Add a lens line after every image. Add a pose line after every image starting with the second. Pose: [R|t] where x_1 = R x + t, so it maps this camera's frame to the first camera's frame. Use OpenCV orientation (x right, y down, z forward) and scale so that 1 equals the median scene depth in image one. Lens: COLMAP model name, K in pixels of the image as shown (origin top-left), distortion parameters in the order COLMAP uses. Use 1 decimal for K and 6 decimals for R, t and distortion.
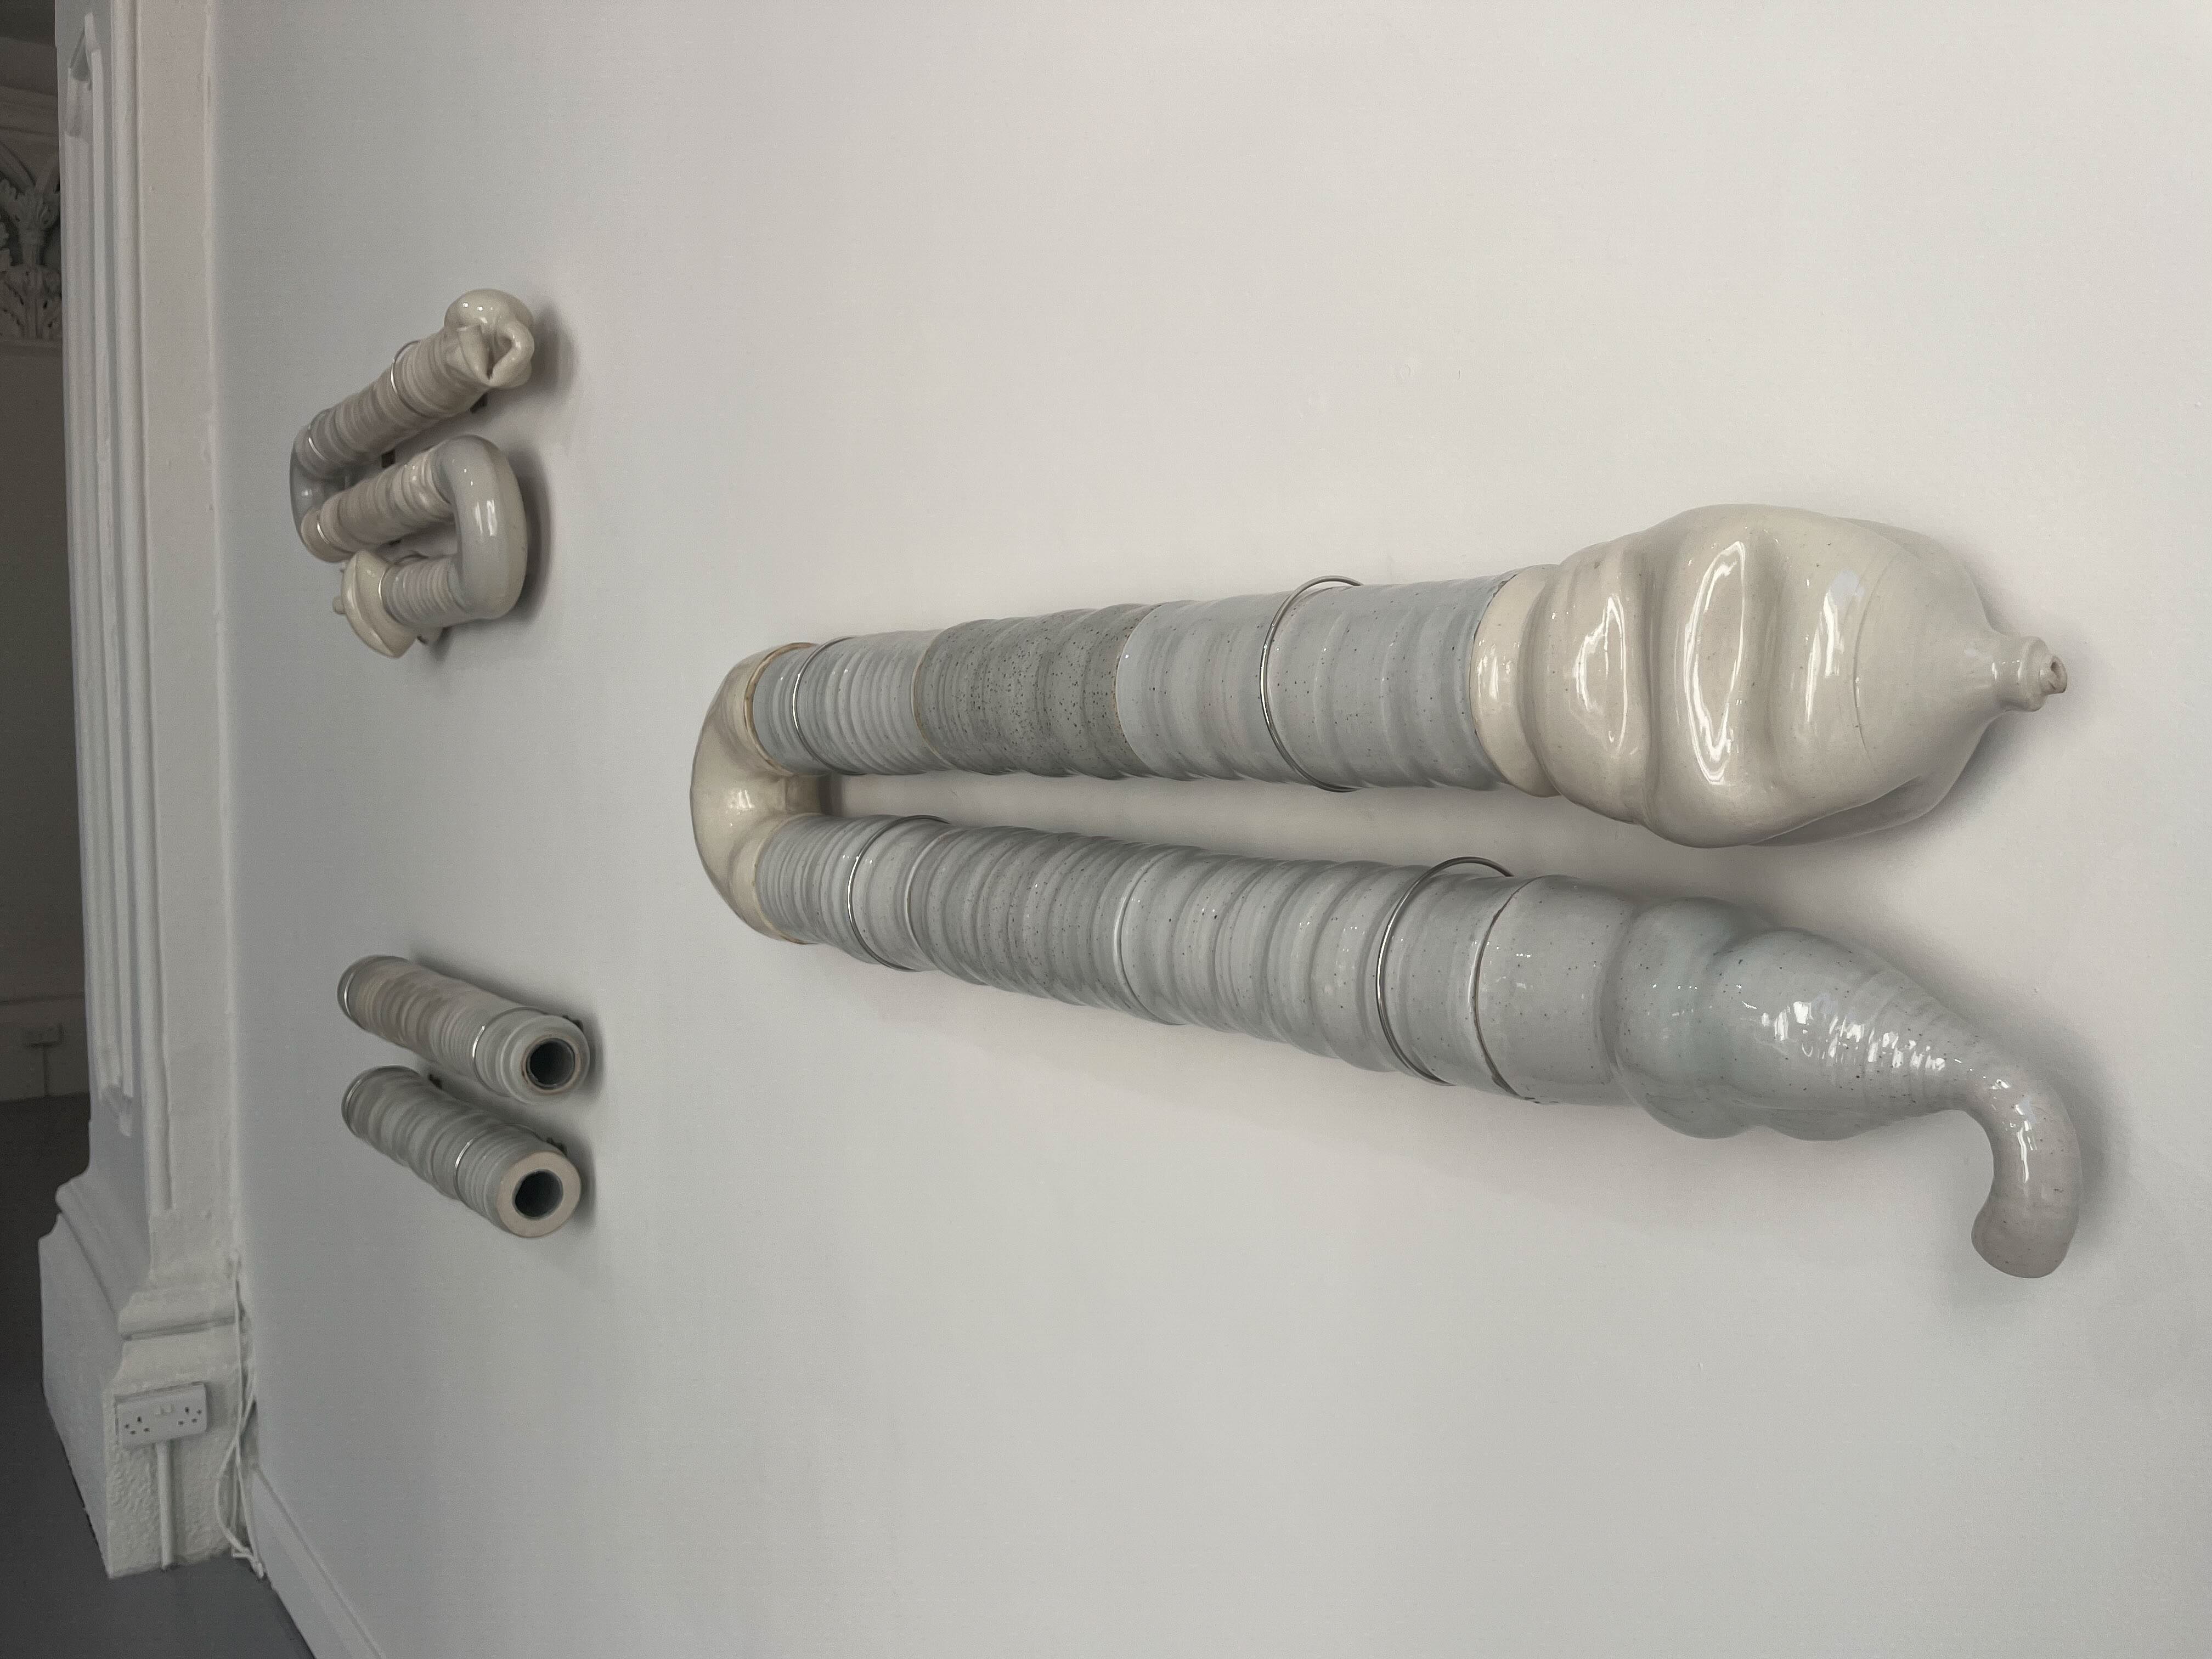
lens RADIAL K [[1693.8, 0, 1121.2], [0, 1693.8, 834.5], [0, 0, 1]] dist [0.068667, -0.120812]
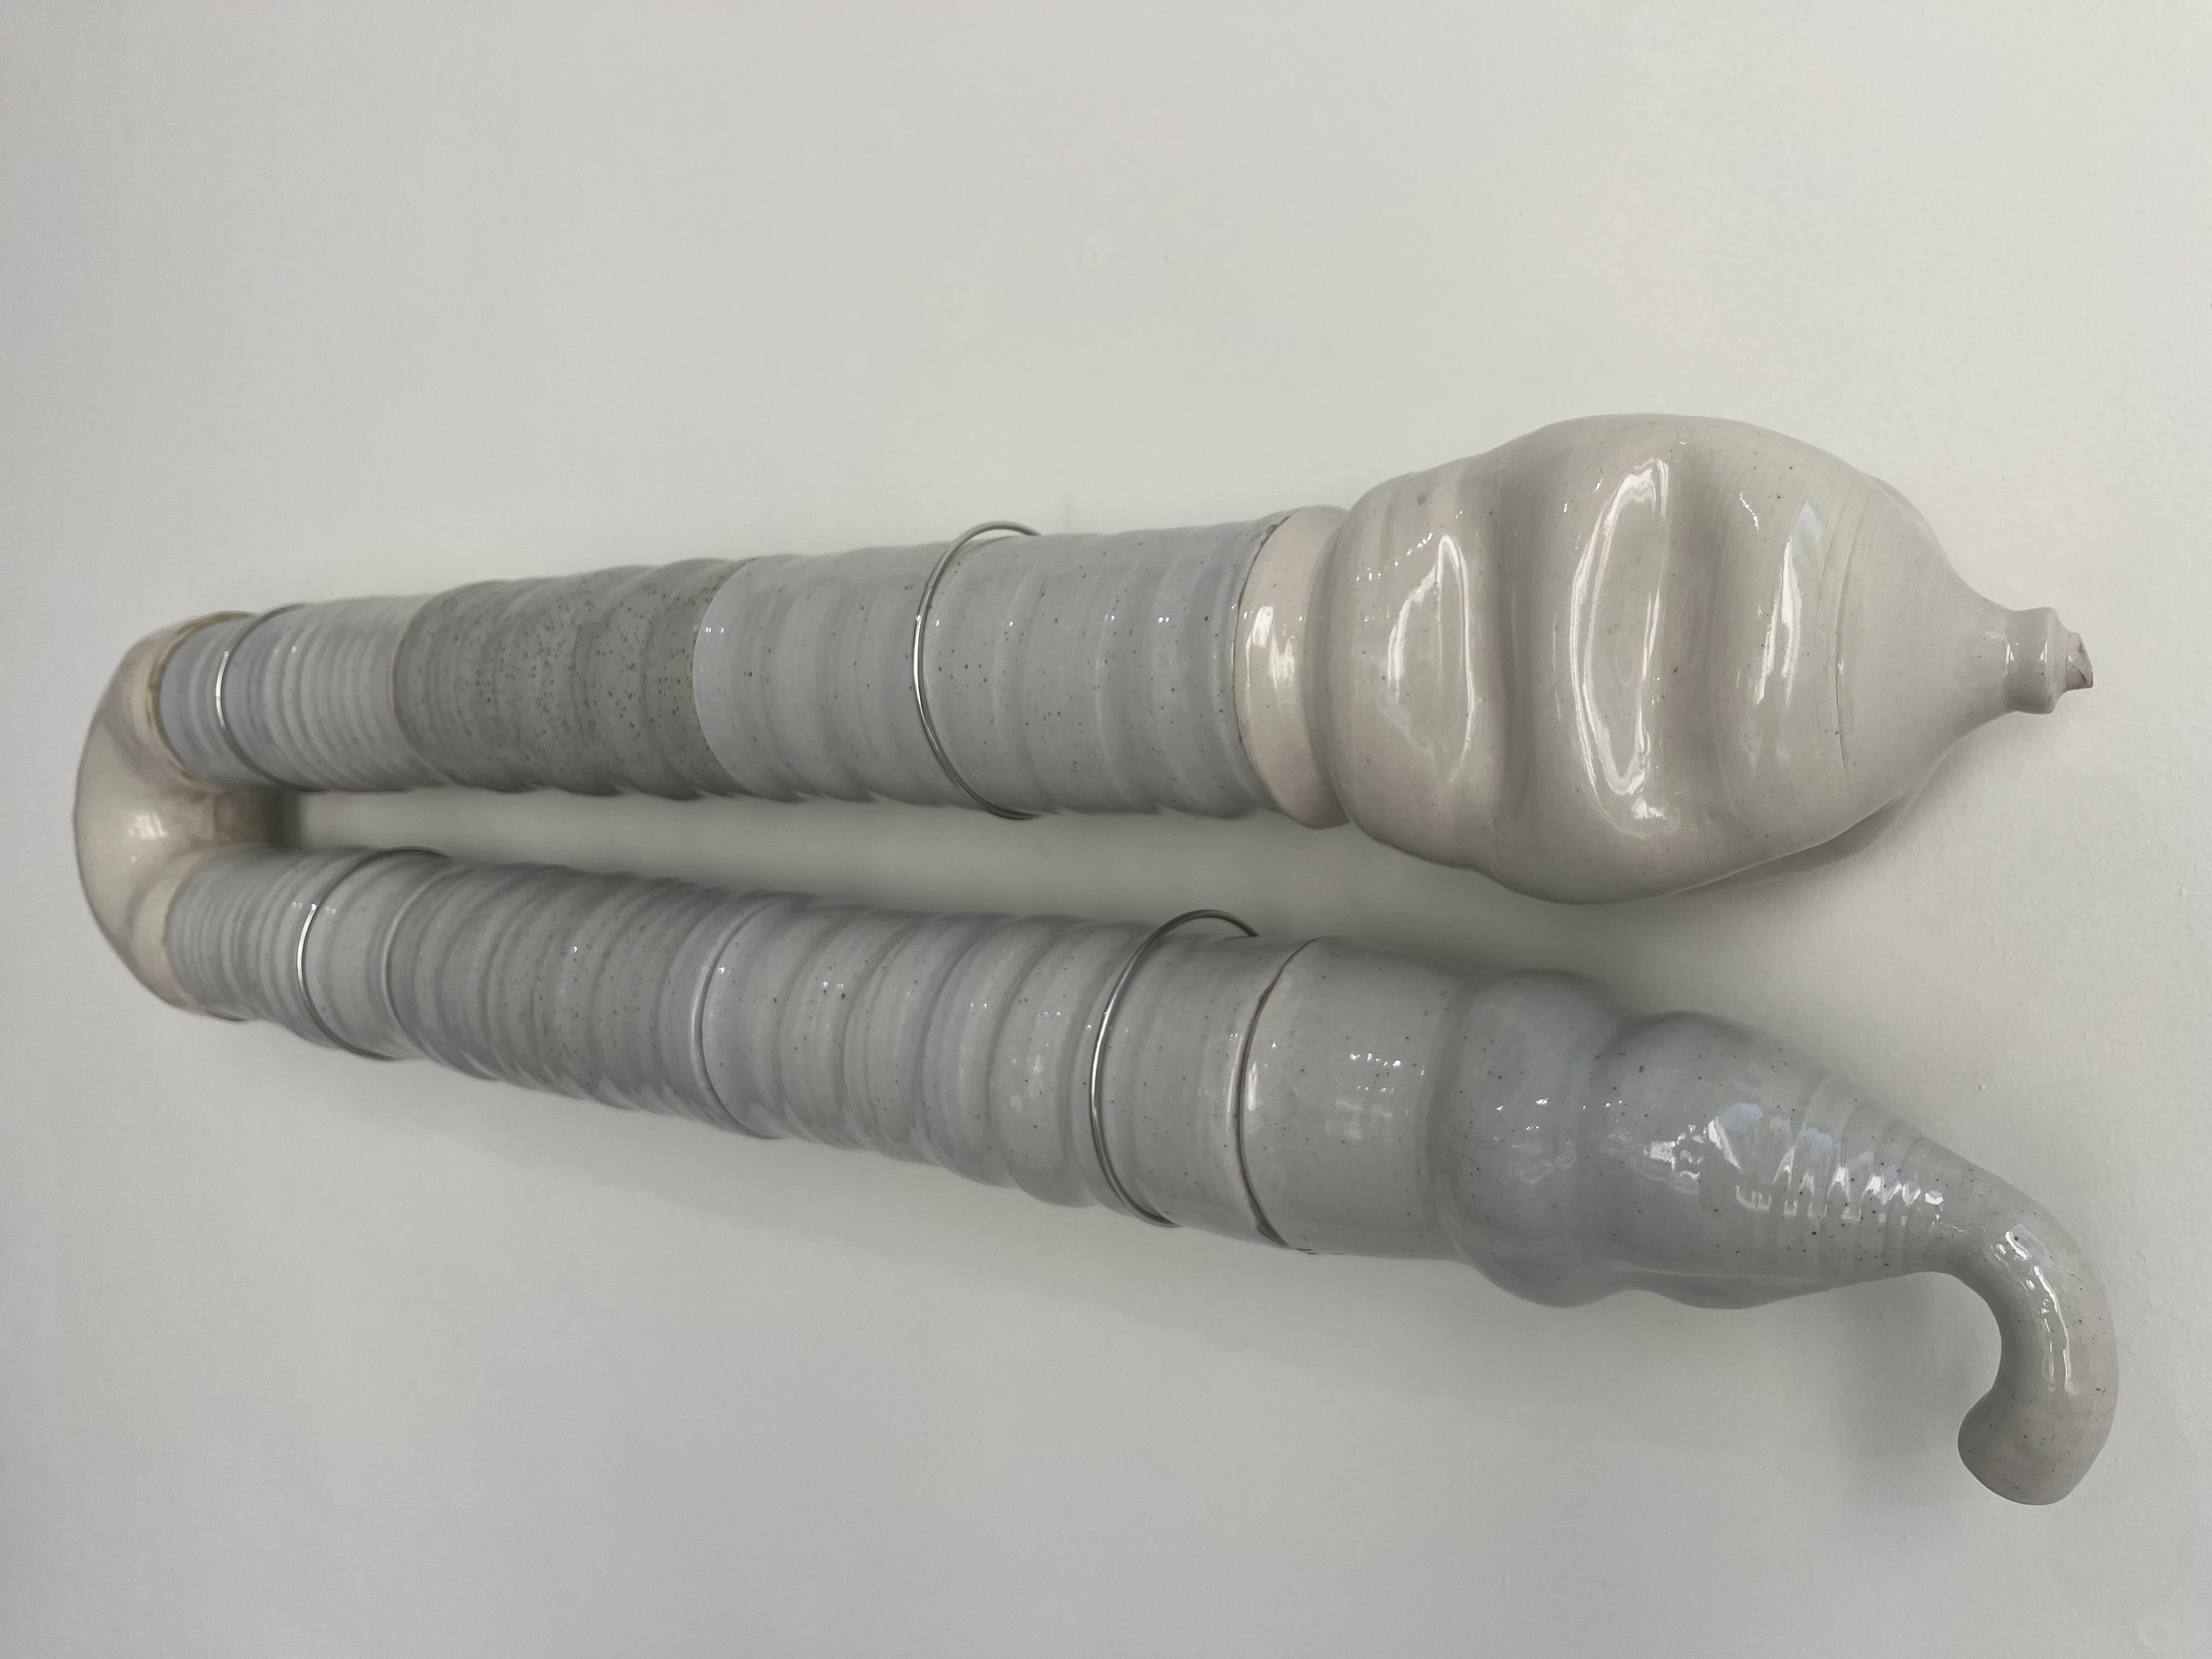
lens RADIAL K [[1693.8, 0, 1121.2], [0, 1693.8, 834.5], [0, 0, 1]] dist [0.068667, -0.120812]
pose [[0.965209, -0.005975, 0.261410, -0.015508], [0.007898, 0.999949, -0.006307, -0.012093], [-0.261359, 0.008152, 0.965207, 0.248731]]
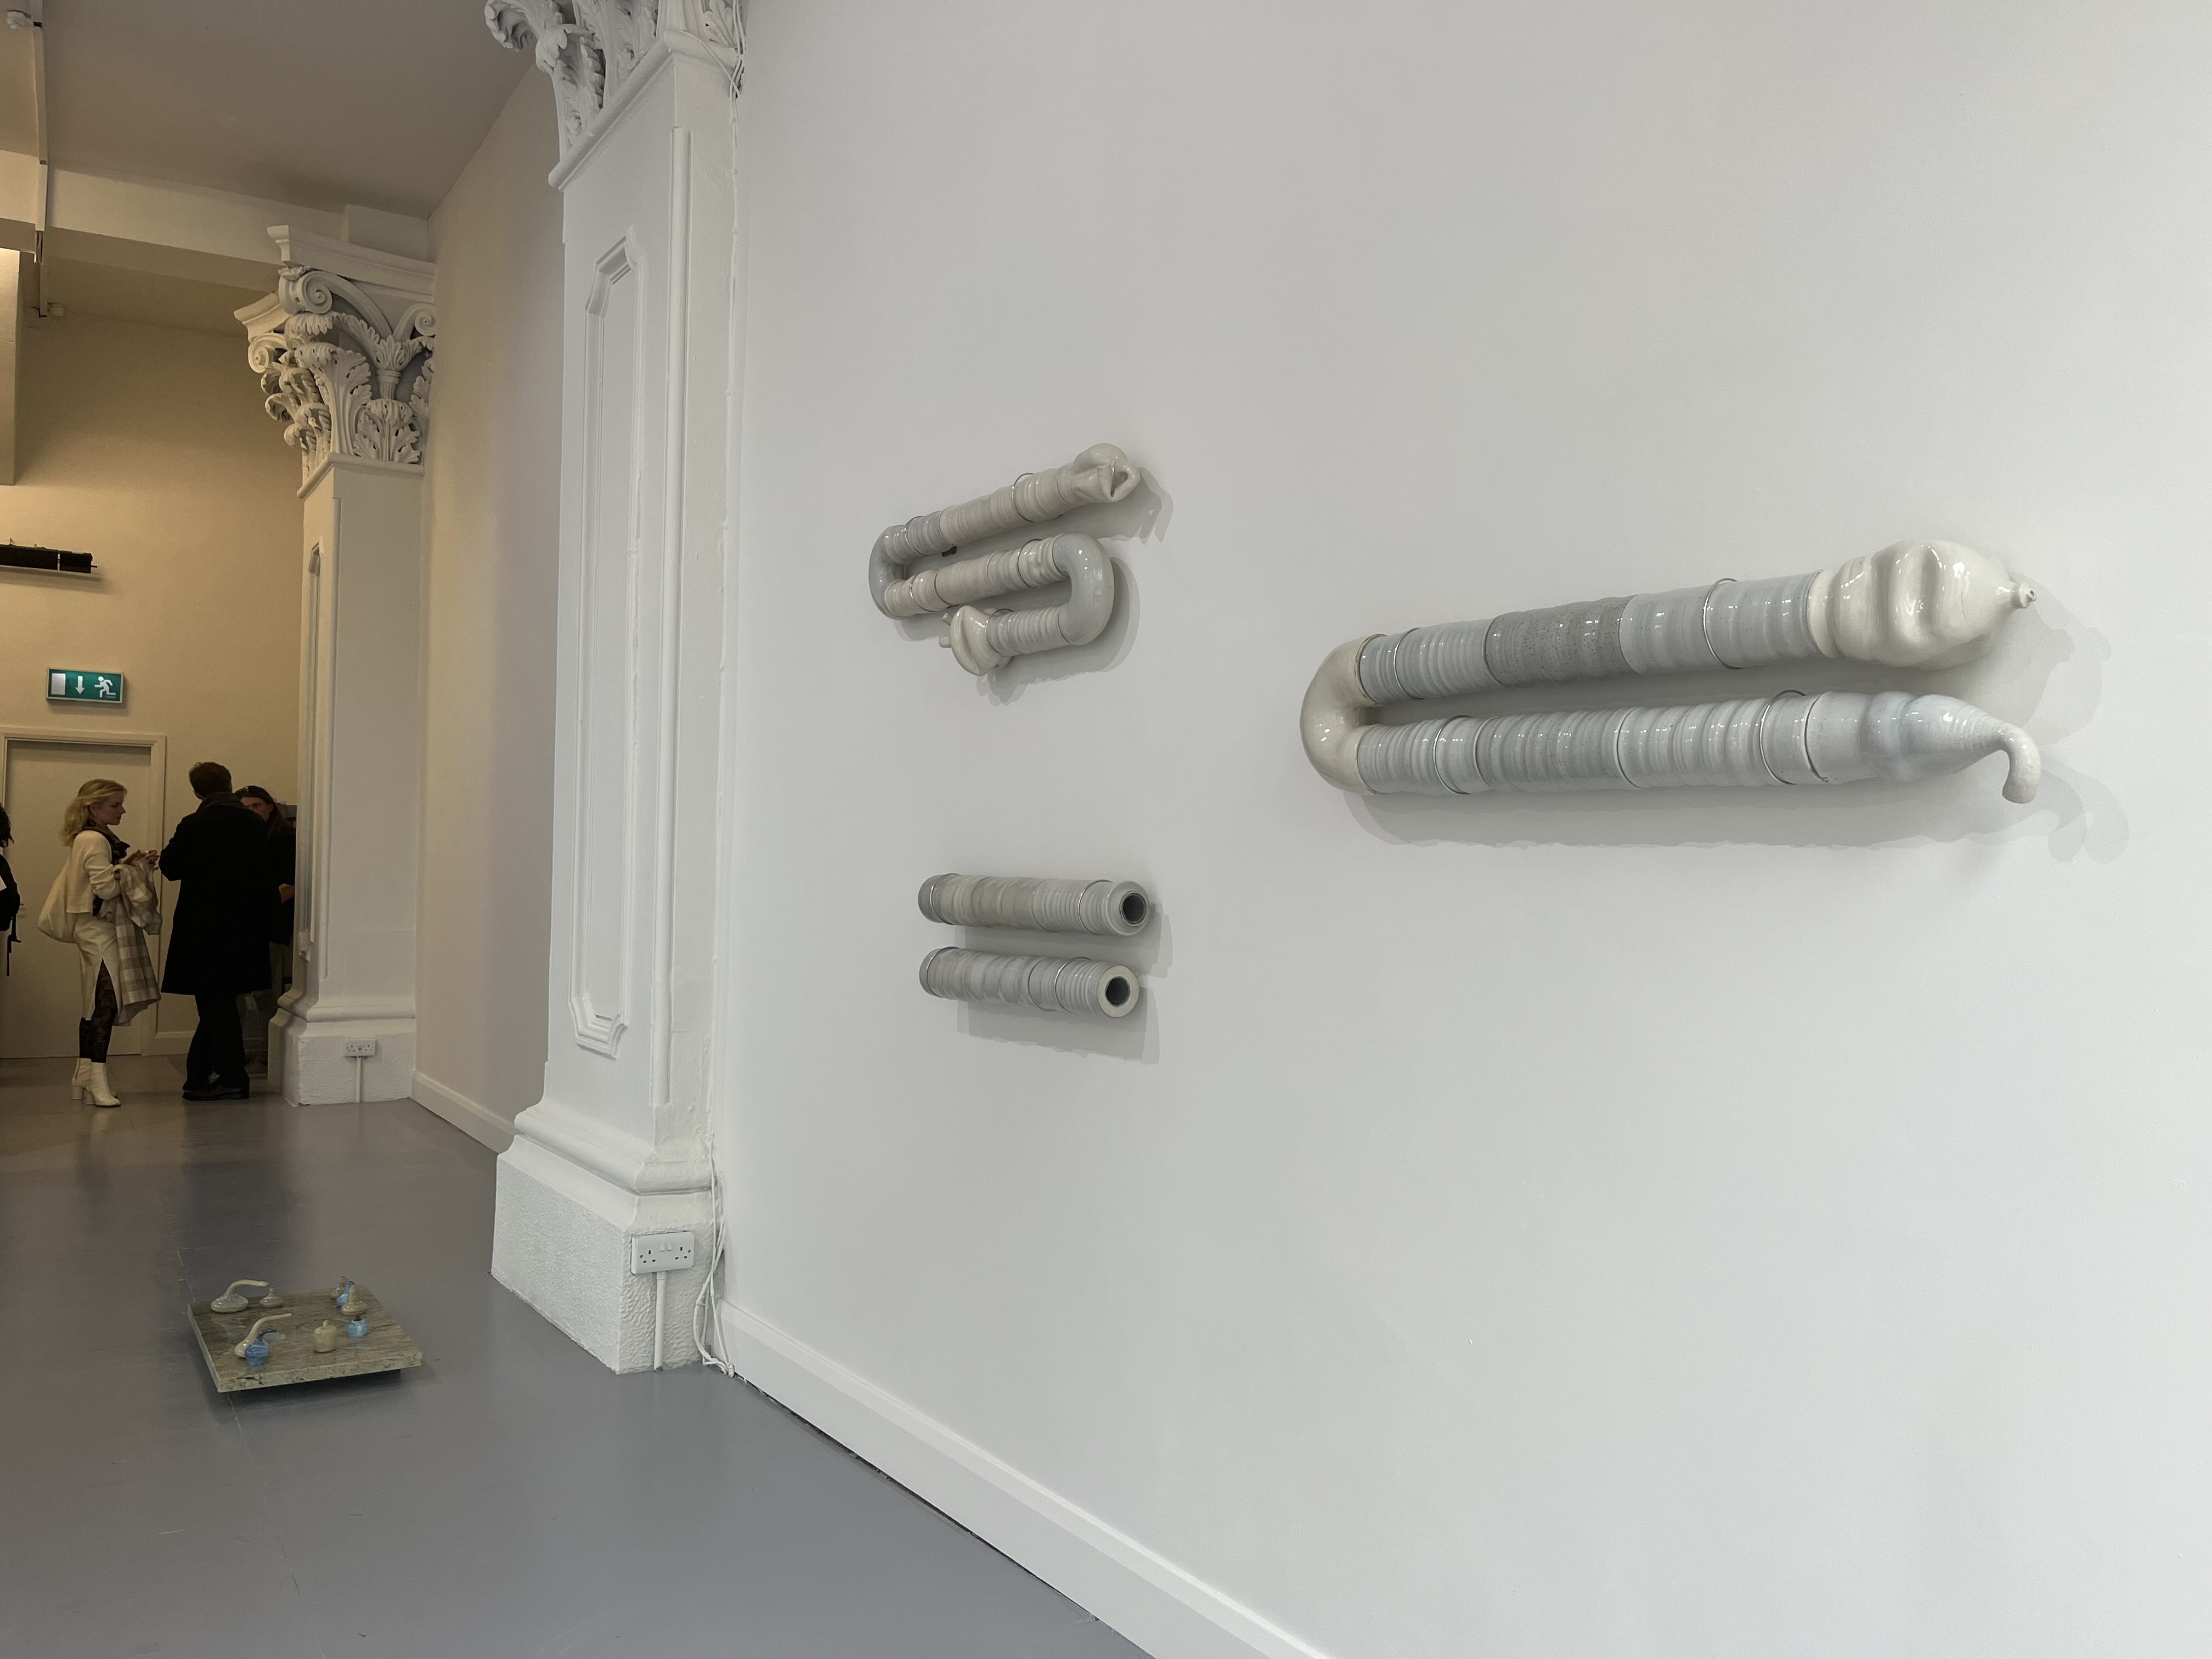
lens RADIAL K [[1693.8, 0, 1121.2], [0, 1693.8, 834.5], [0, 0, 1]] dist [0.068667, -0.120812]
pose [[0.998068, 0.037730, -0.049357, -0.498264], [-0.041716, 0.995727, -0.082385, 0.365282], [0.046038, 0.084285, 0.995378, -1.147989]]
